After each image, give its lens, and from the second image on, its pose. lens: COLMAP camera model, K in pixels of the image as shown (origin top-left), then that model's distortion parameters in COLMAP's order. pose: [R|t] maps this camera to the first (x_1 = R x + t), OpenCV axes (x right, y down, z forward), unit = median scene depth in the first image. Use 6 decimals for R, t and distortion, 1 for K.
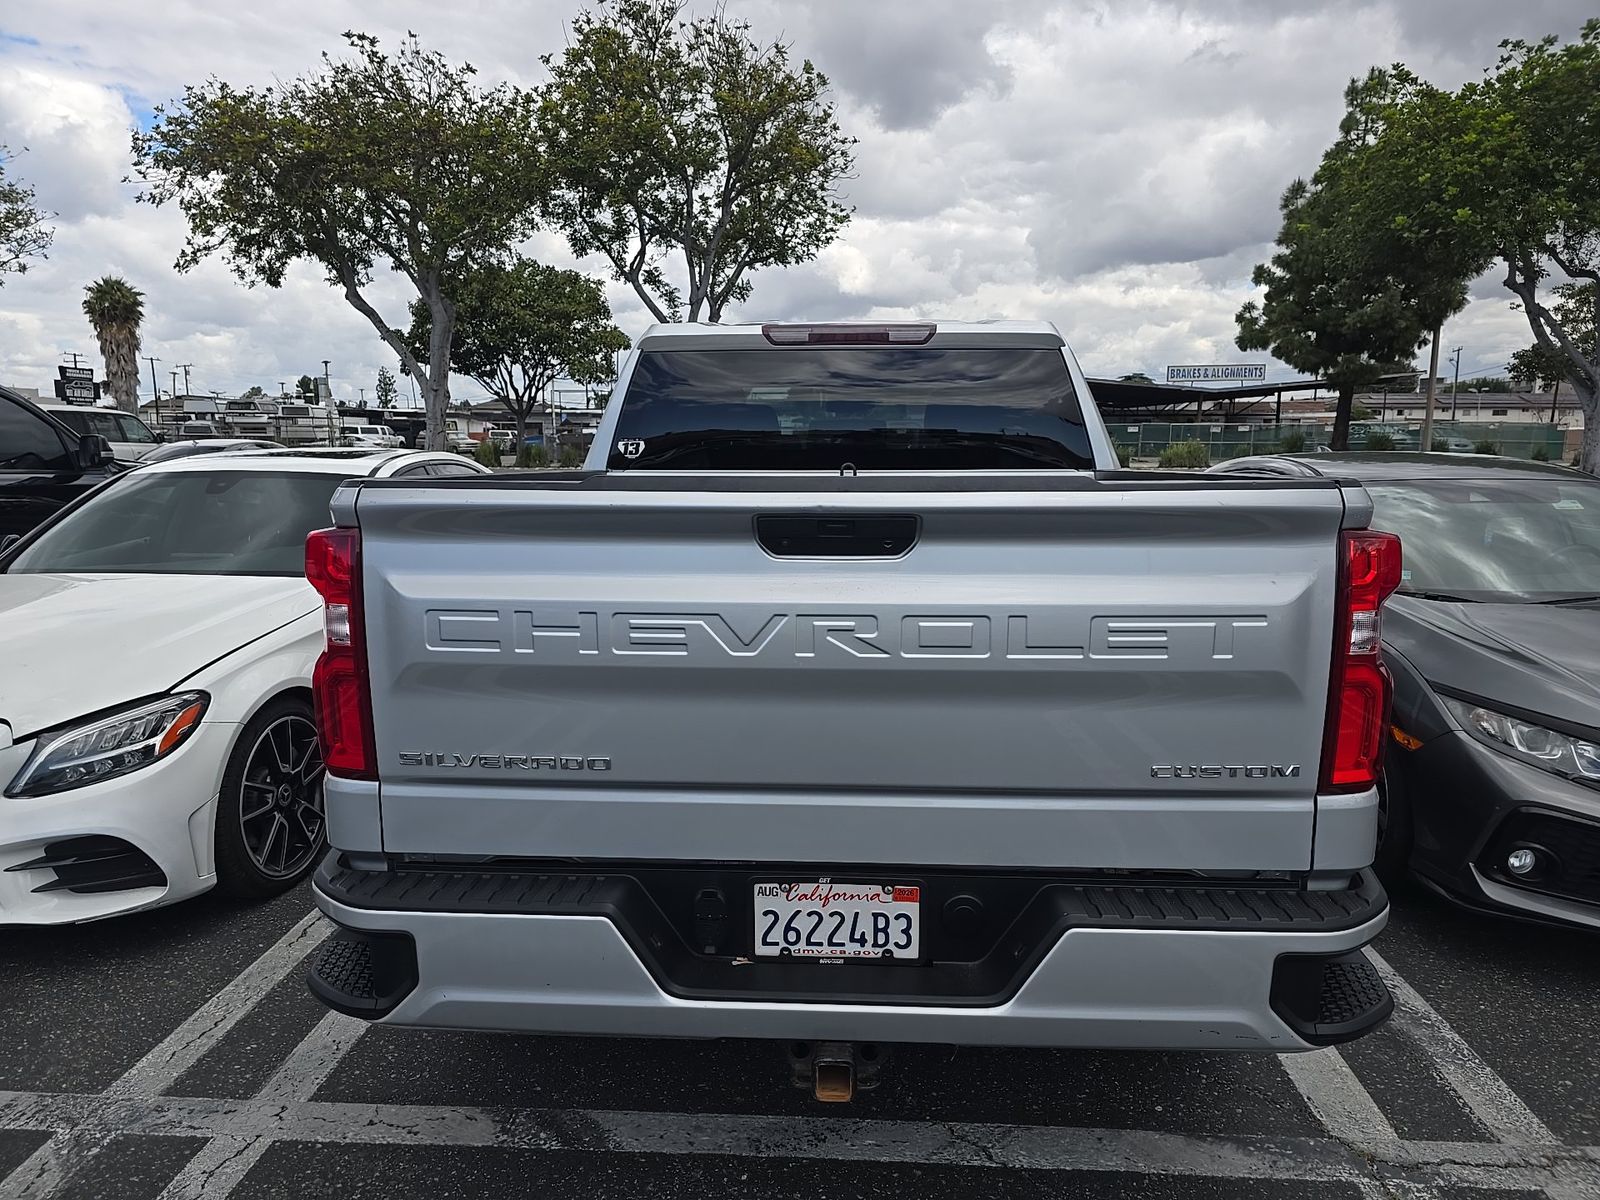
lens RADIAL K [[1082.4, 0, 800.0], [0, 1082.4, 600.0], [0, 0, 1]] dist [0.019999, -0.001996]
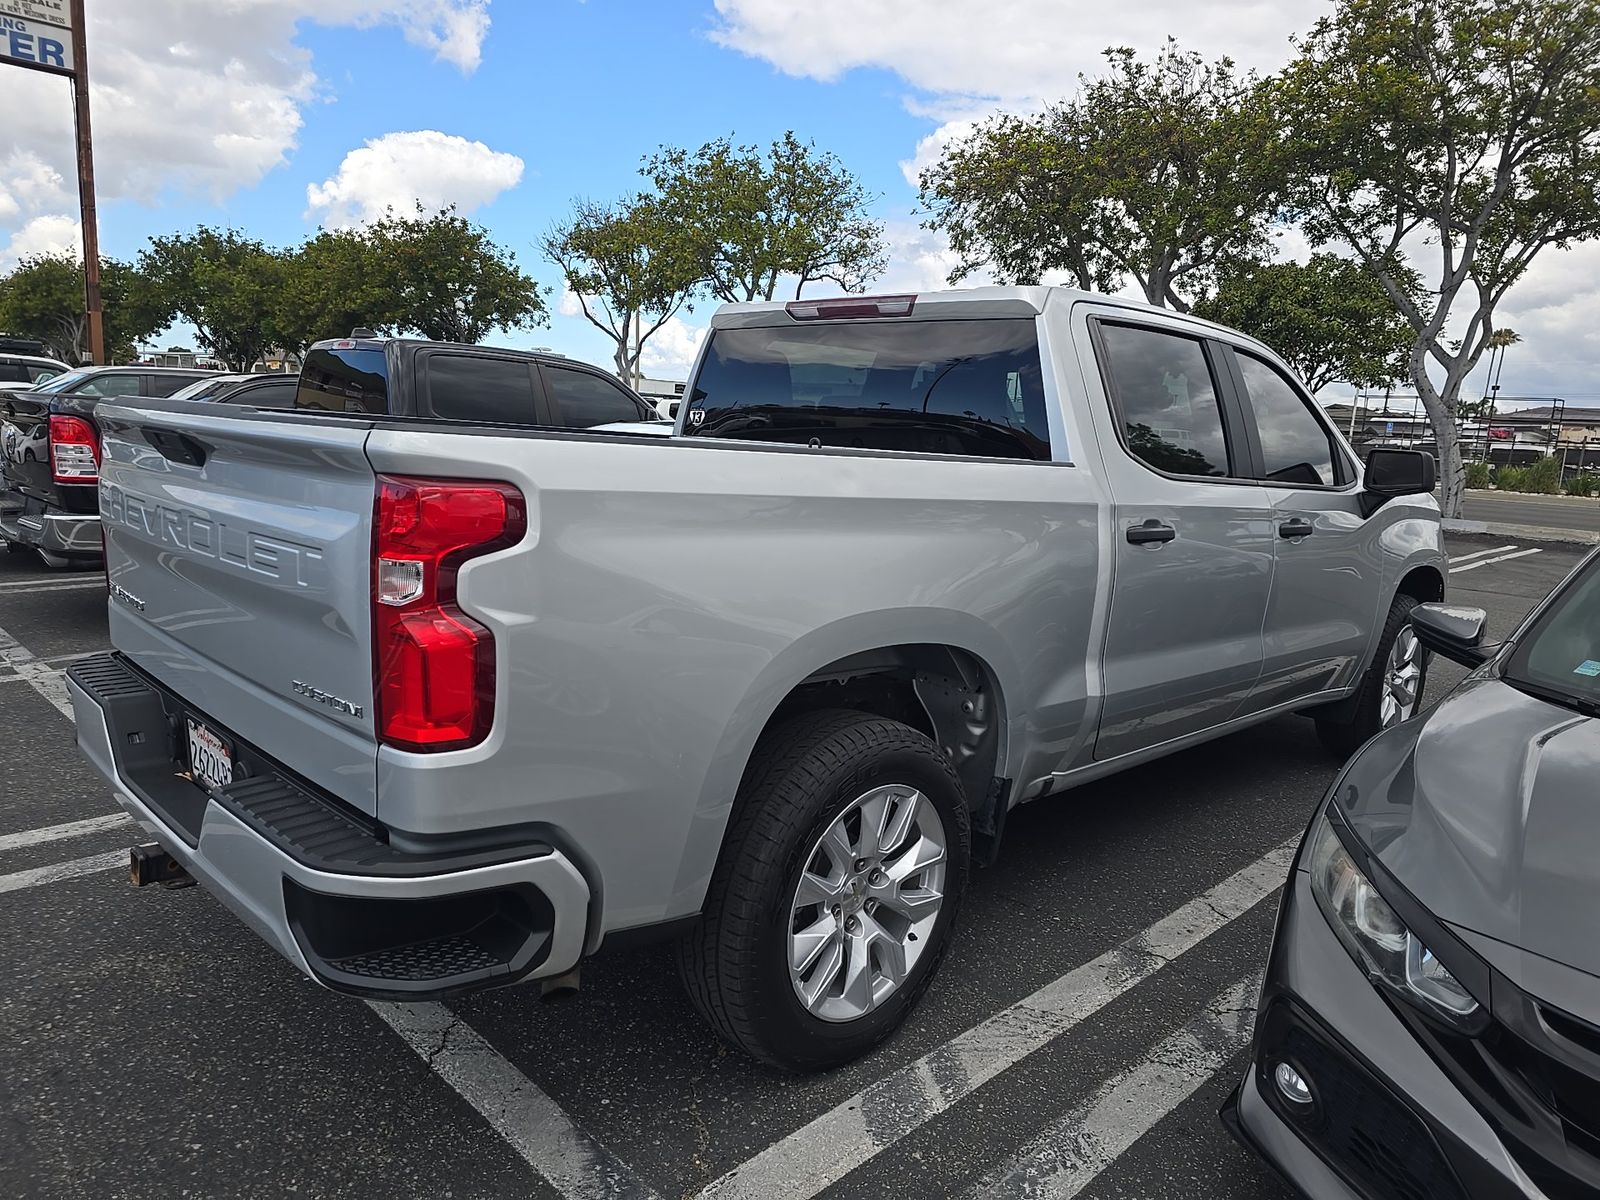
lens RADIAL K [[1069.4, 0, 800.0], [0, 1069.4, 600.0], [0, 0, 1]] dist [0.030003, 0.000362]
pose [[0.741941, 0.147939, -0.653940, 0.123992], [-0.149609, 0.987291, 0.053611, -0.005377], [0.653560, 0.058059, 0.754645, 0.045845]]
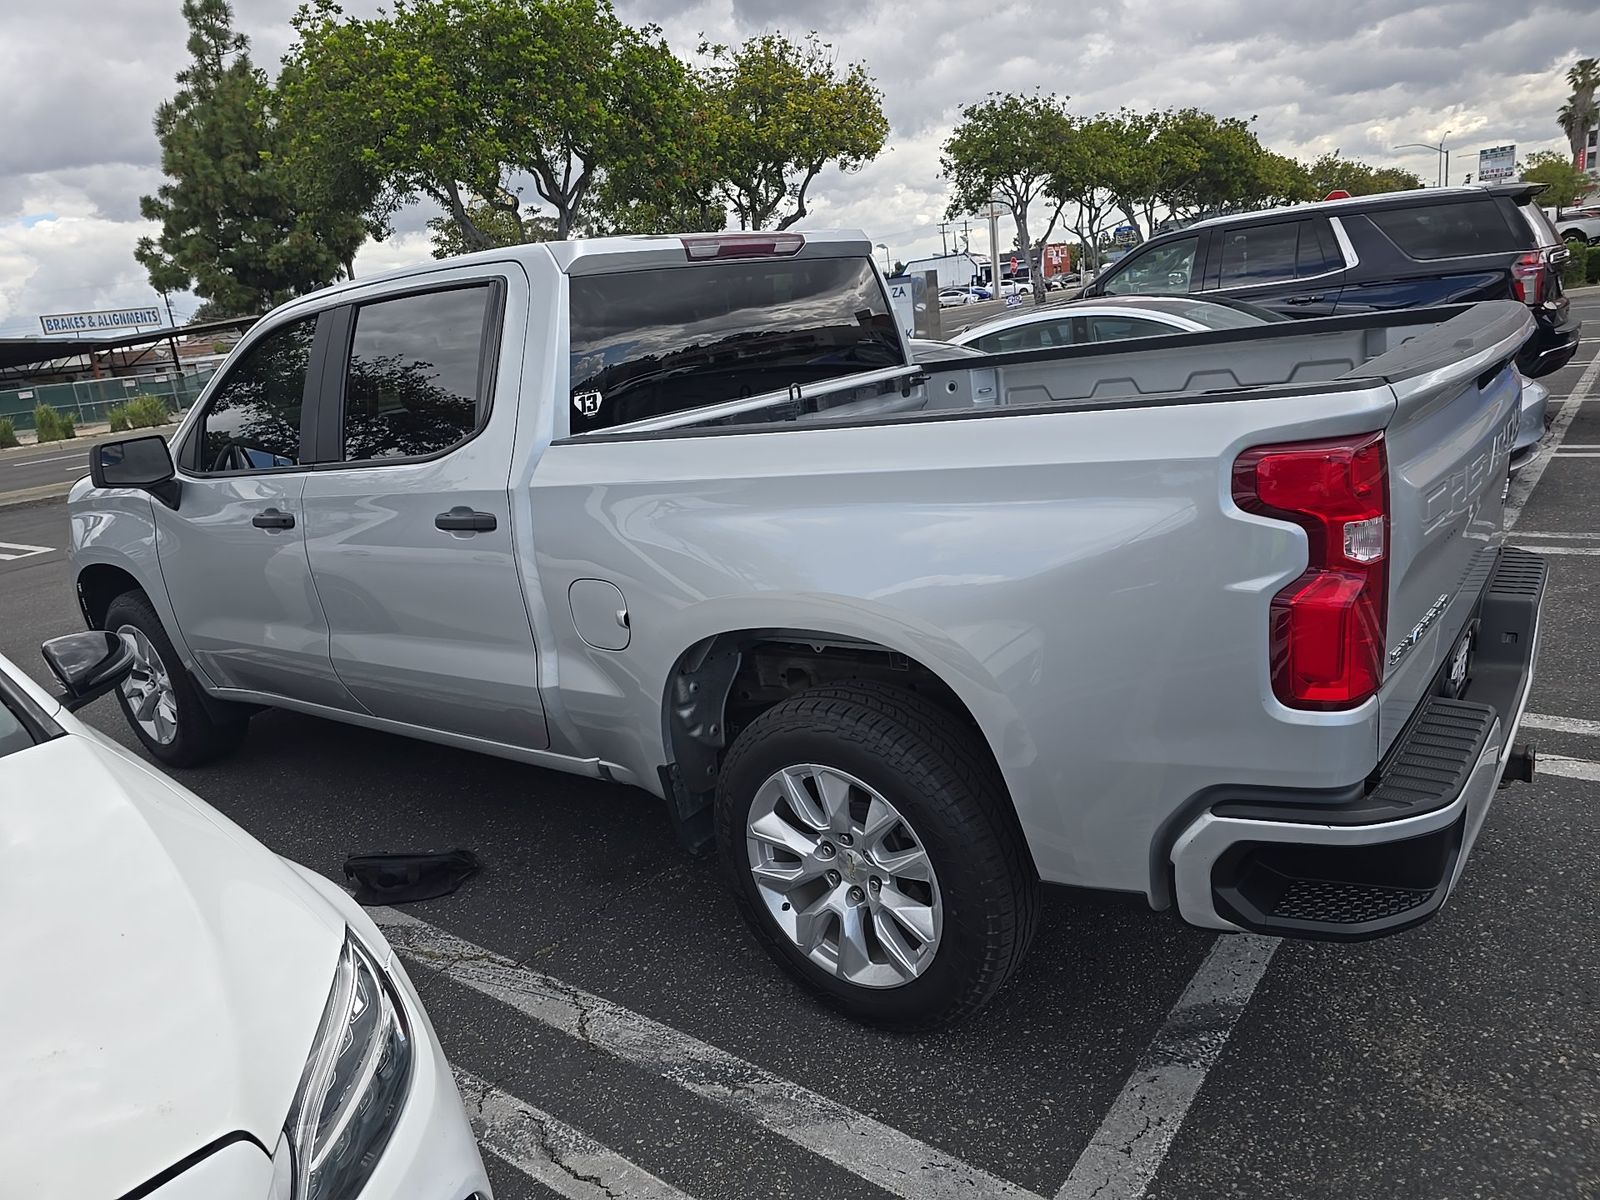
lens RADIAL K [[1082.4, 0, 800.0], [0, 1082.4, 600.0], [0, 0, 1]] dist [0.019999, -0.001996]
pose [[0.565575, -0.281253, 0.775256, -0.132257], [0.240191, 0.955473, 0.171406, -0.018778], [-0.788944, 0.089267, 0.607946, 0.076838]]
